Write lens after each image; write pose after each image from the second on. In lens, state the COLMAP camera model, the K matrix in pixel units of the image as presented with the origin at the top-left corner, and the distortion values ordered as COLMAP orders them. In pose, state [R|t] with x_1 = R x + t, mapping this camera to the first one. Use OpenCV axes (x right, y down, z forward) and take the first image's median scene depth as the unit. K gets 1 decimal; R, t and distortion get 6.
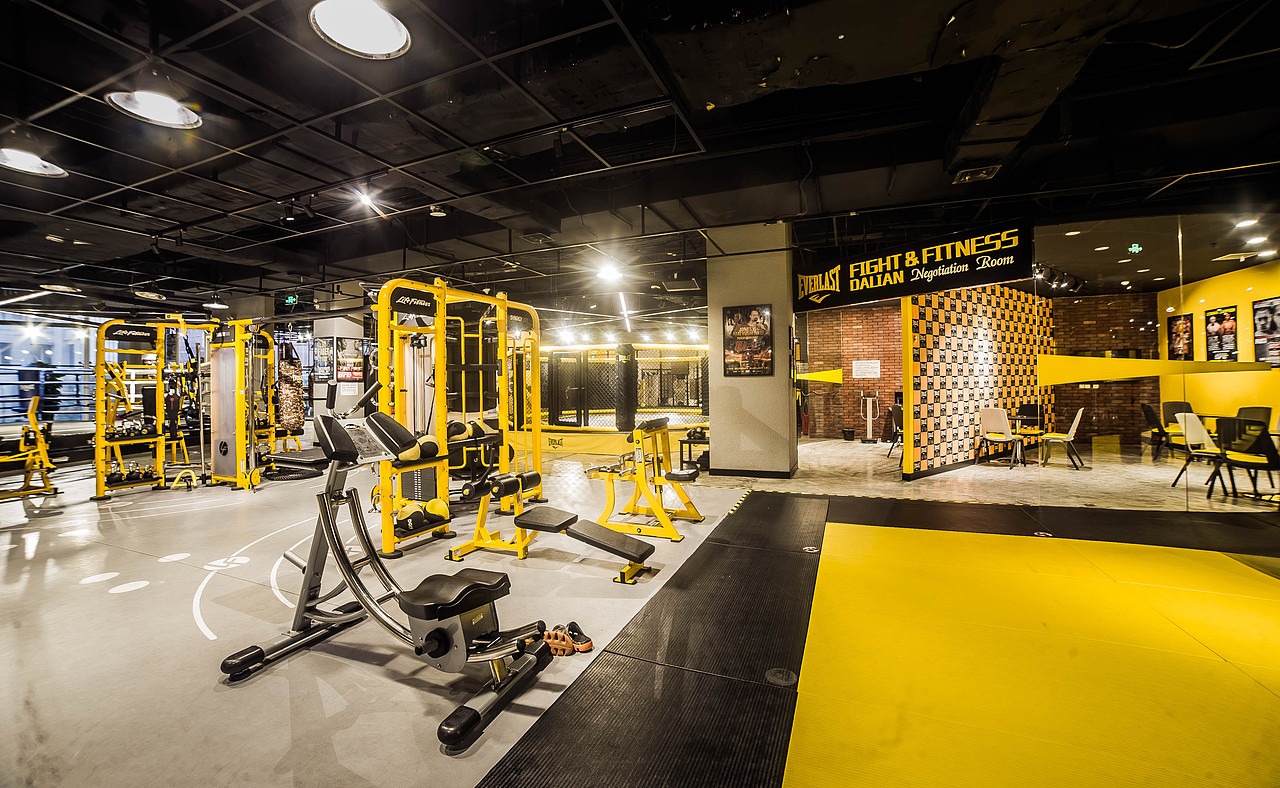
lens RADIAL K [[515.6, 0, 632.6], [0, 515.6, 385.7], [0, 0, 1]] dist [-0.014798, 0.000473]
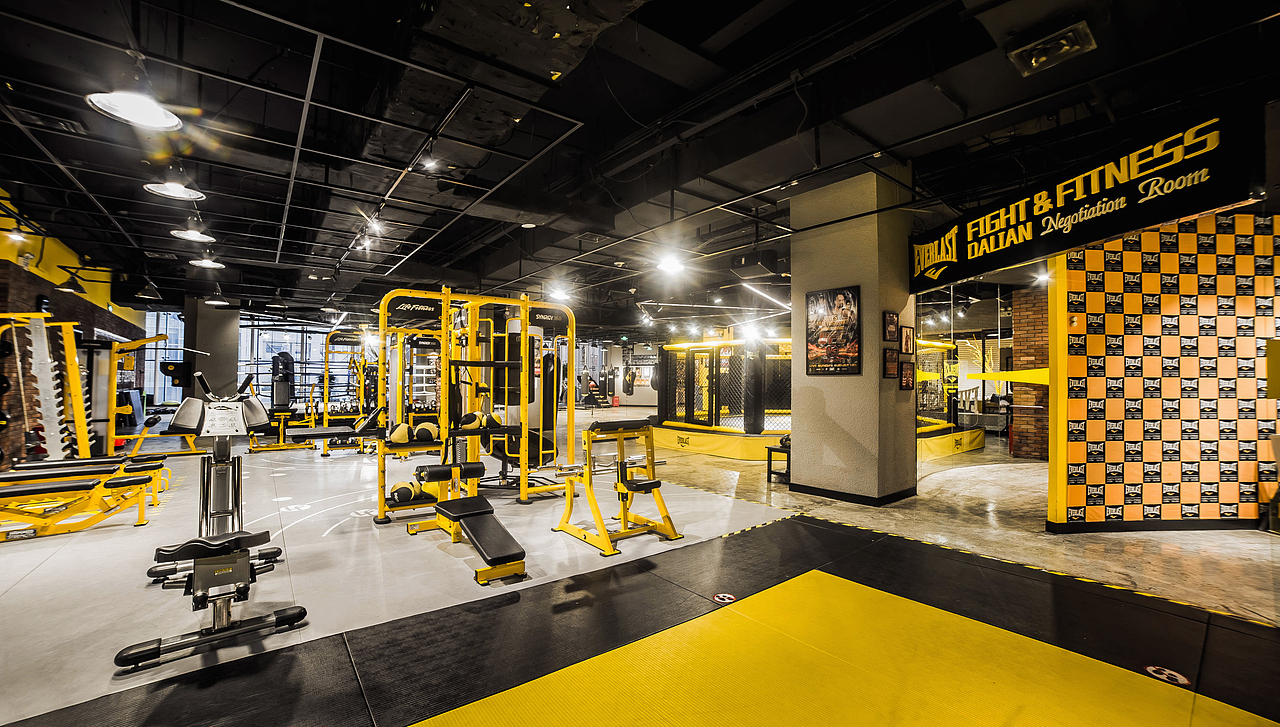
lens RADIAL K [[503.6, 0, 647.0], [0, 503.6, 376.2], [0, 0, 1]] dist [0.019850, 0.001831]
pose [[0.879712, 0.011269, -0.475374, 0.383709], [-0.018139, 0.999787, -0.009866, -0.003480], [0.475161, 0.017302, 0.879729, 0.157672]]
